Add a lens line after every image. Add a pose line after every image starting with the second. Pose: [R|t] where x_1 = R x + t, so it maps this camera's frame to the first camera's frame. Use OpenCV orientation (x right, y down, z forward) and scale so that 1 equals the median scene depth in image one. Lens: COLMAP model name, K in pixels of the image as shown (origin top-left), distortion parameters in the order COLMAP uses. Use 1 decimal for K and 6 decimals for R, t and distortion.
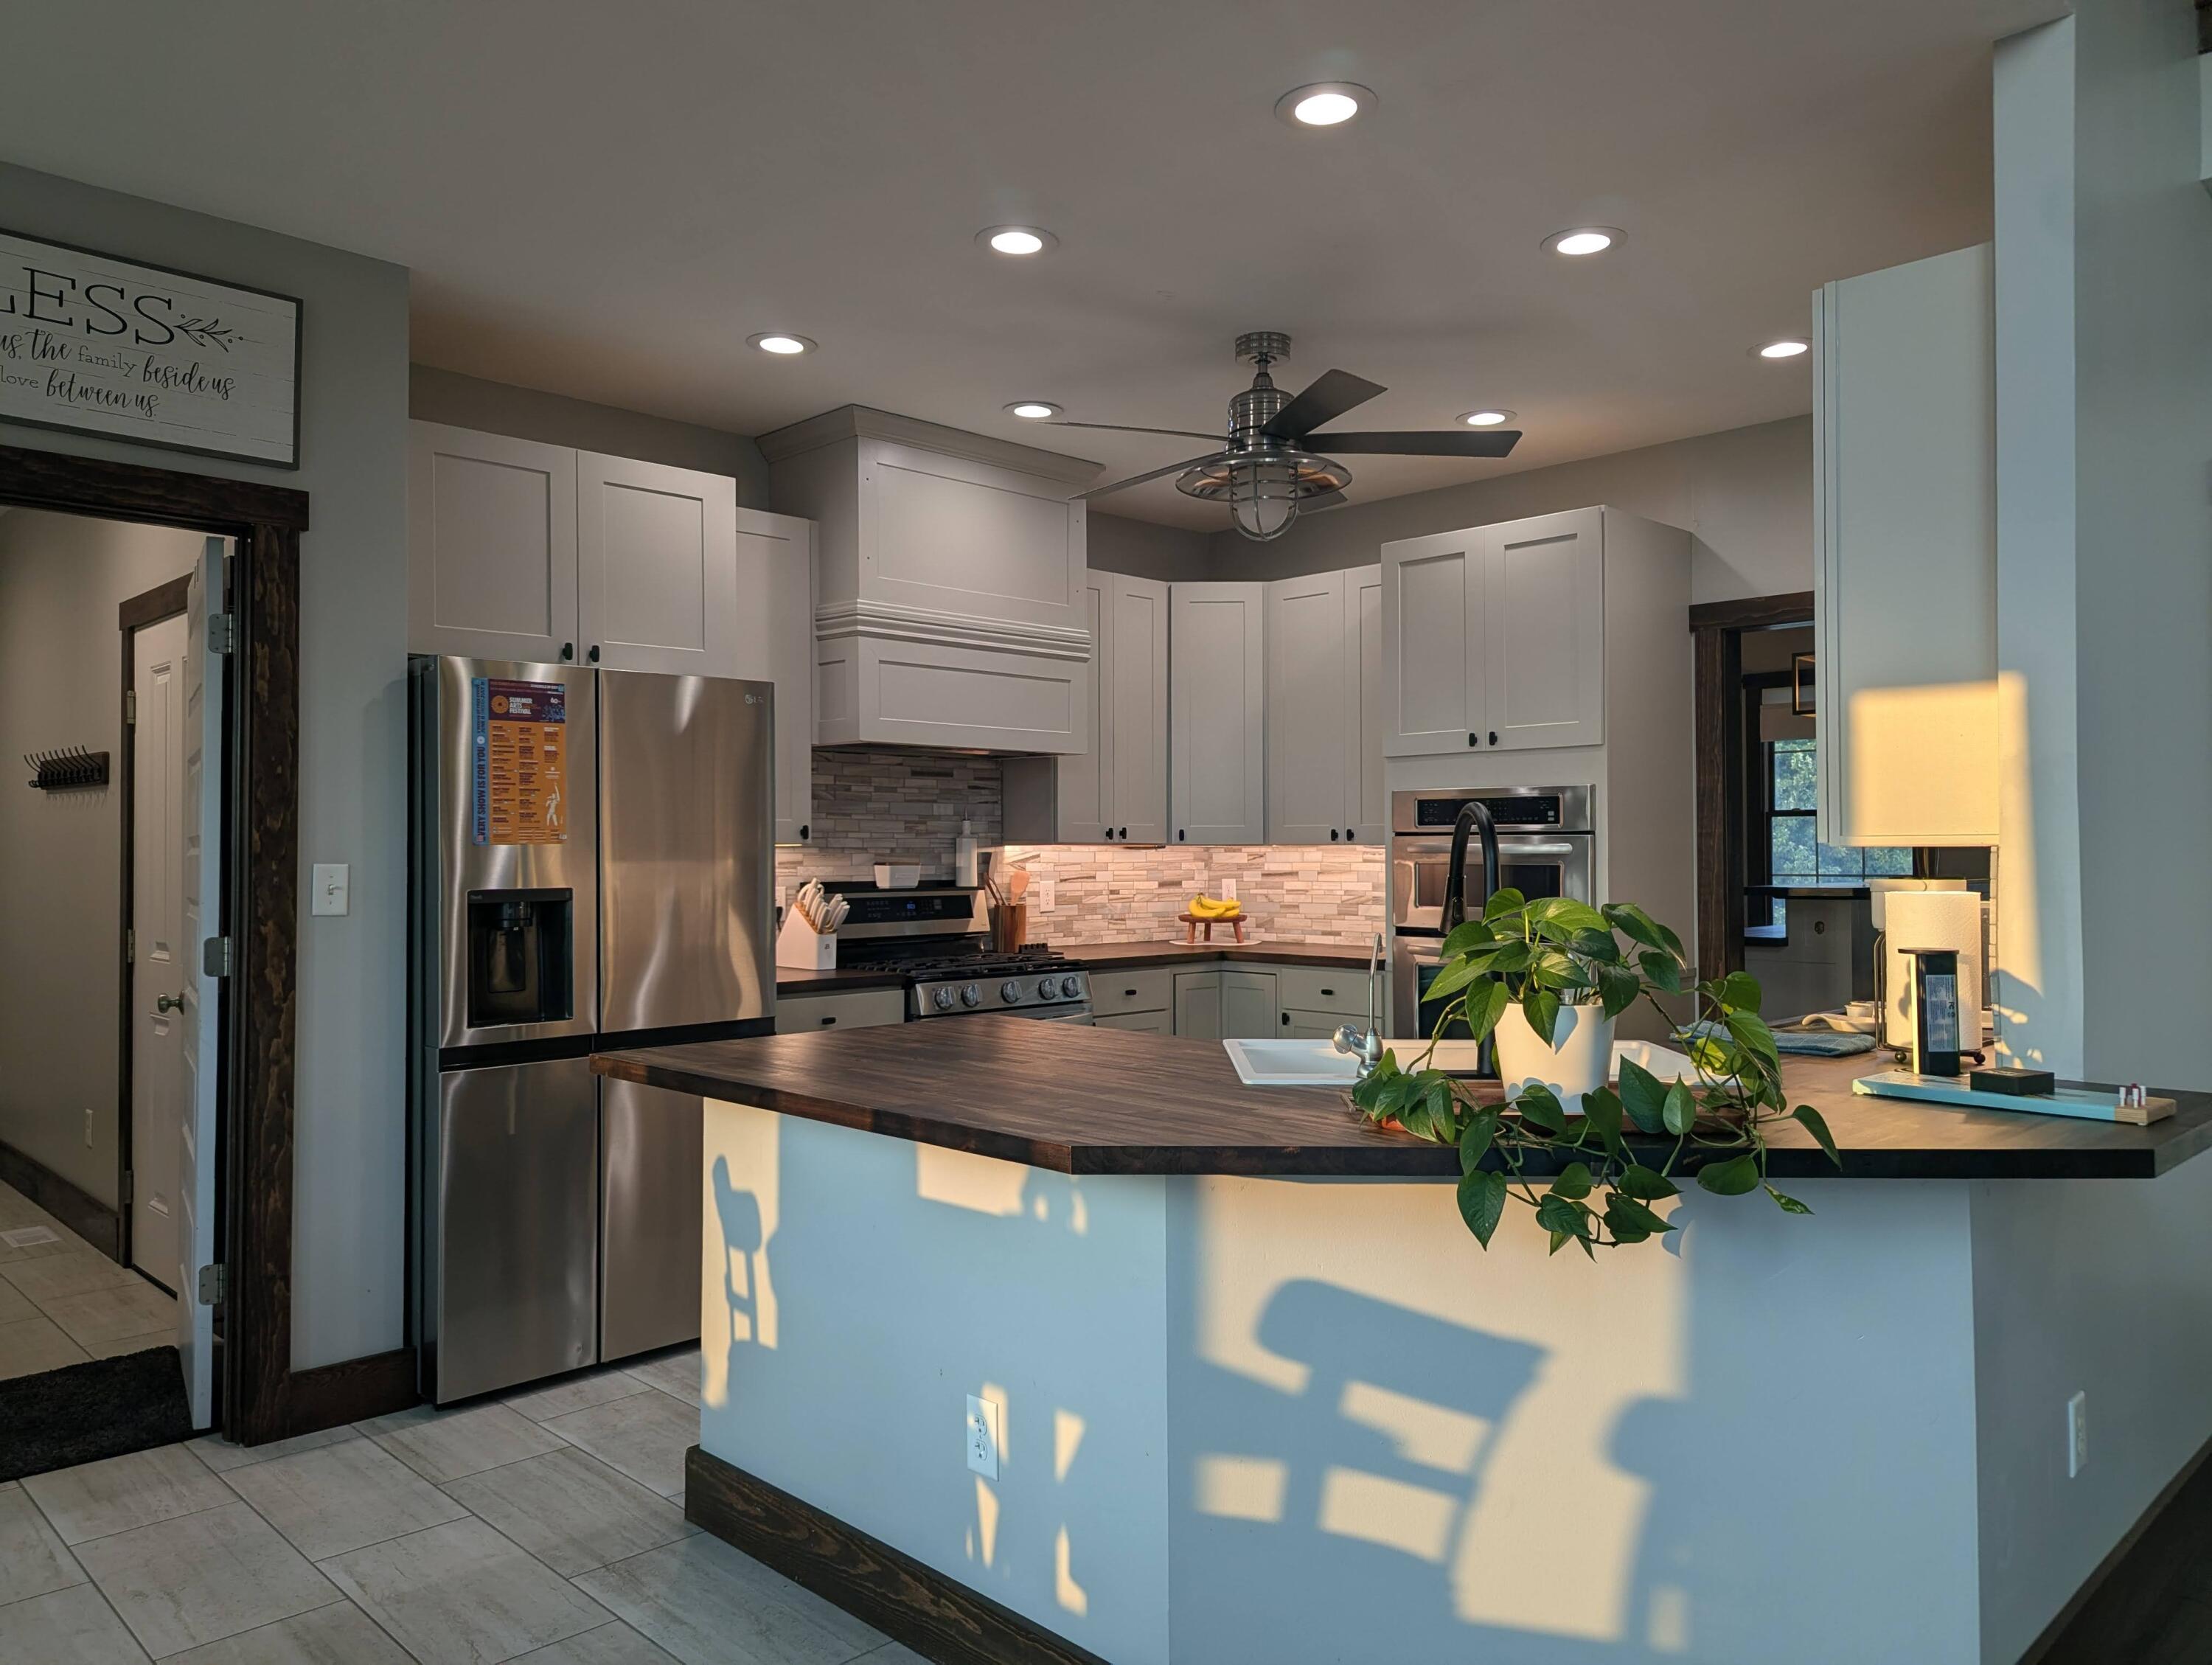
lens RADIAL K [[1527.5, 0, 1106.0], [0, 1527.5, 832.5], [0, 0, 1]] dist [0.001455, -0.002556]
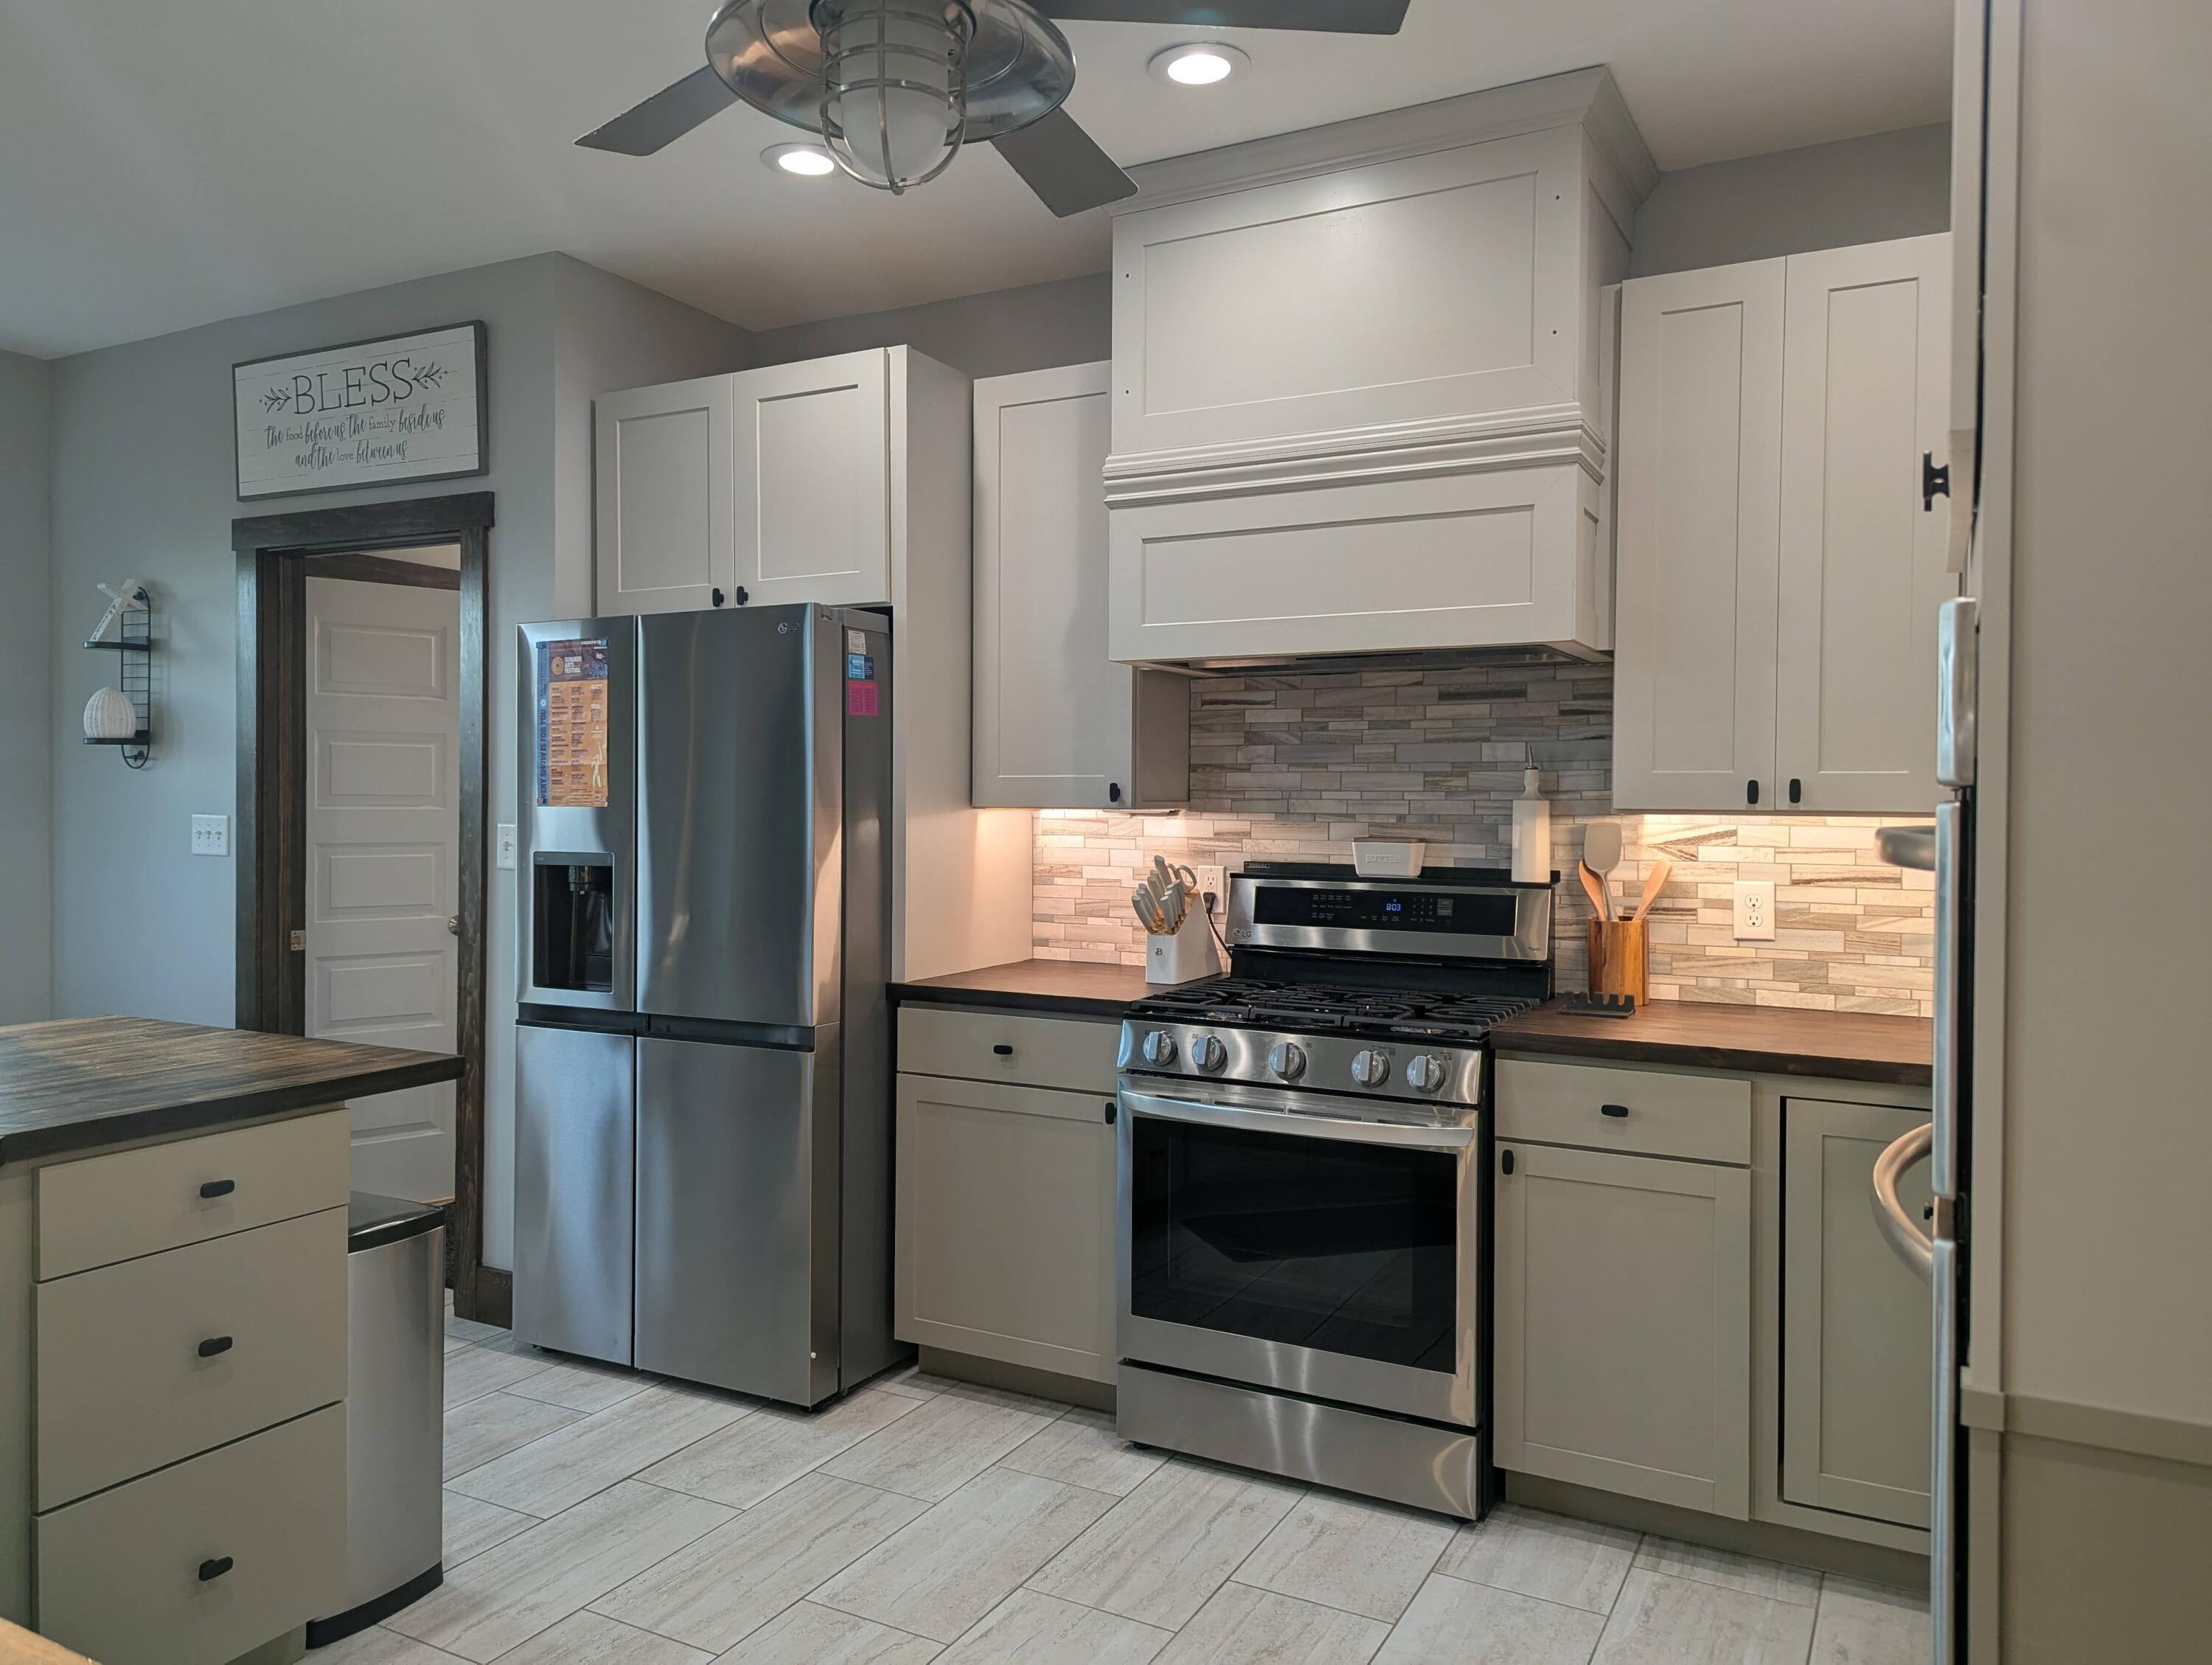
lens RADIAL K [[1549.5, 0, 1106.0], [0, 1549.5, 832.5], [0, 0, 1]] dist [0.034896, 0.000862]
pose [[0.294947, 0.023121, -0.955234, 0.438340], [0.004649, 0.999661, 0.025632, 0.000121], [0.955502, -0.012001, 0.294740, 0.673344]]
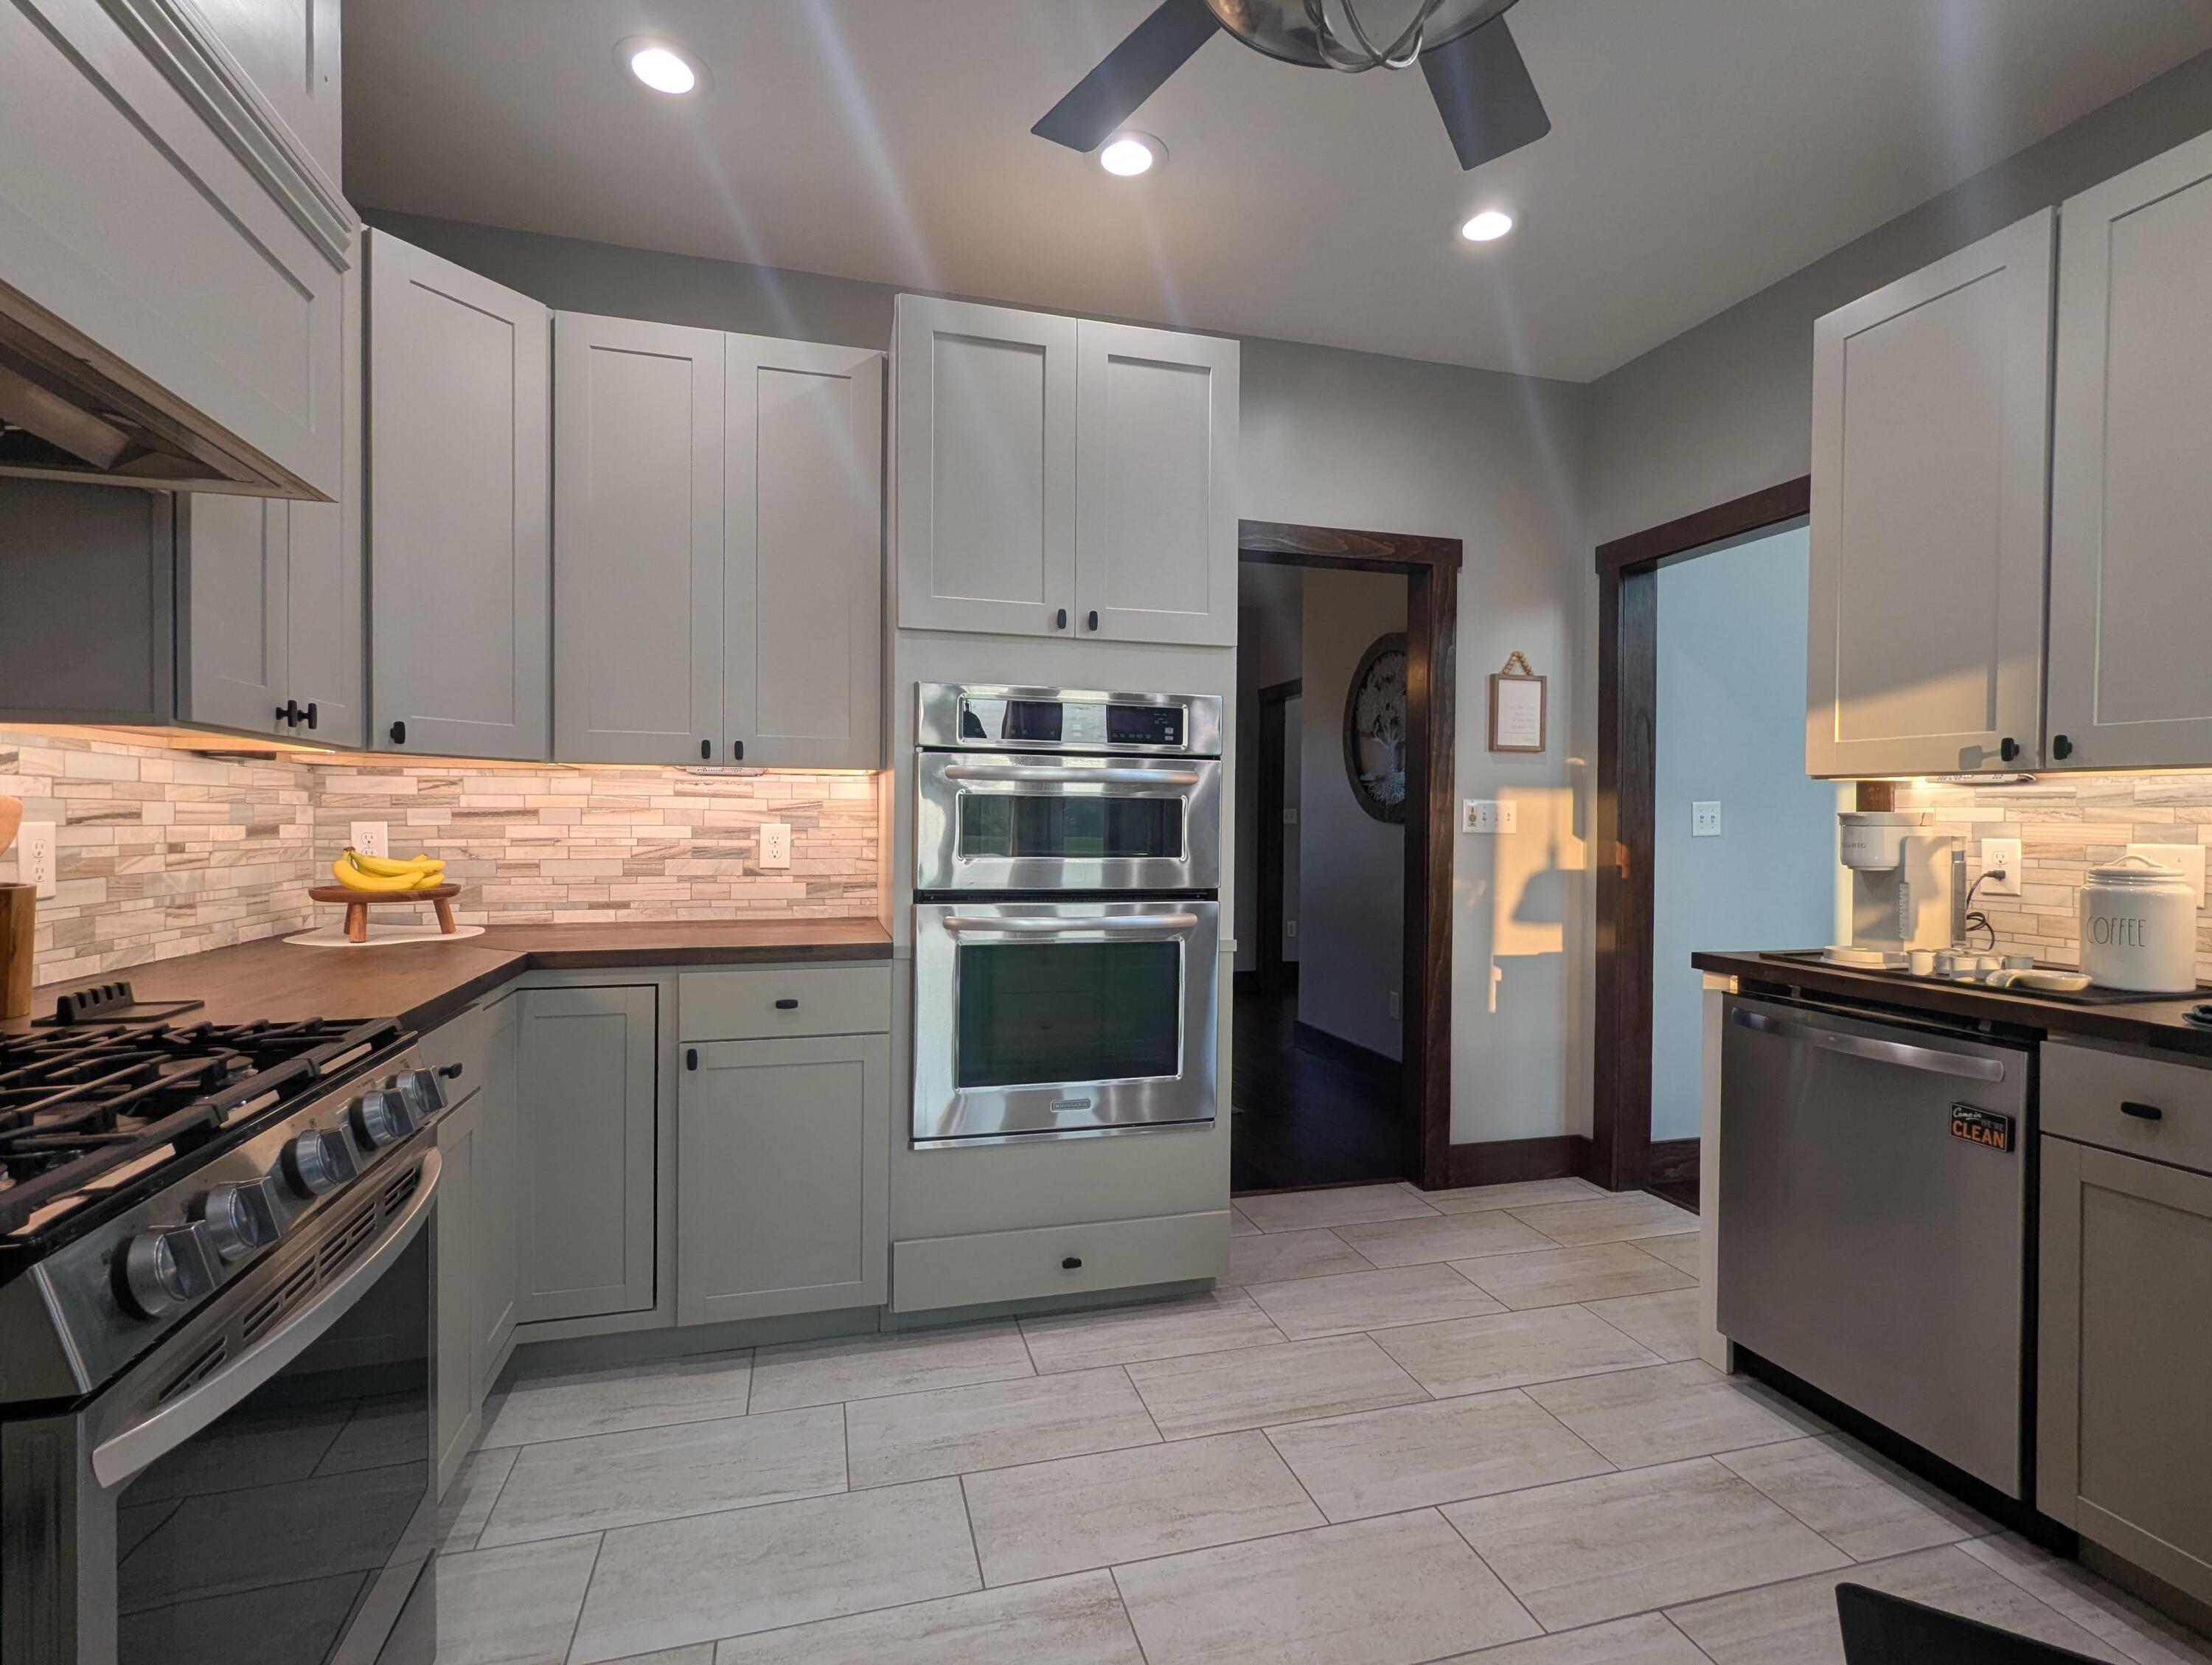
lens RADIAL K [[1045.3, 0, 1106.0], [0, 1045.3, 832.5], [0, 0, 1]] dist [0.002457, -0.000078]
pose [[0.479790, -0.005371, 0.877367, -0.154258], [-0.021312, 0.999615, 0.017775, 0.025405], [-0.877124, -0.027227, 0.479491, 0.671541]]
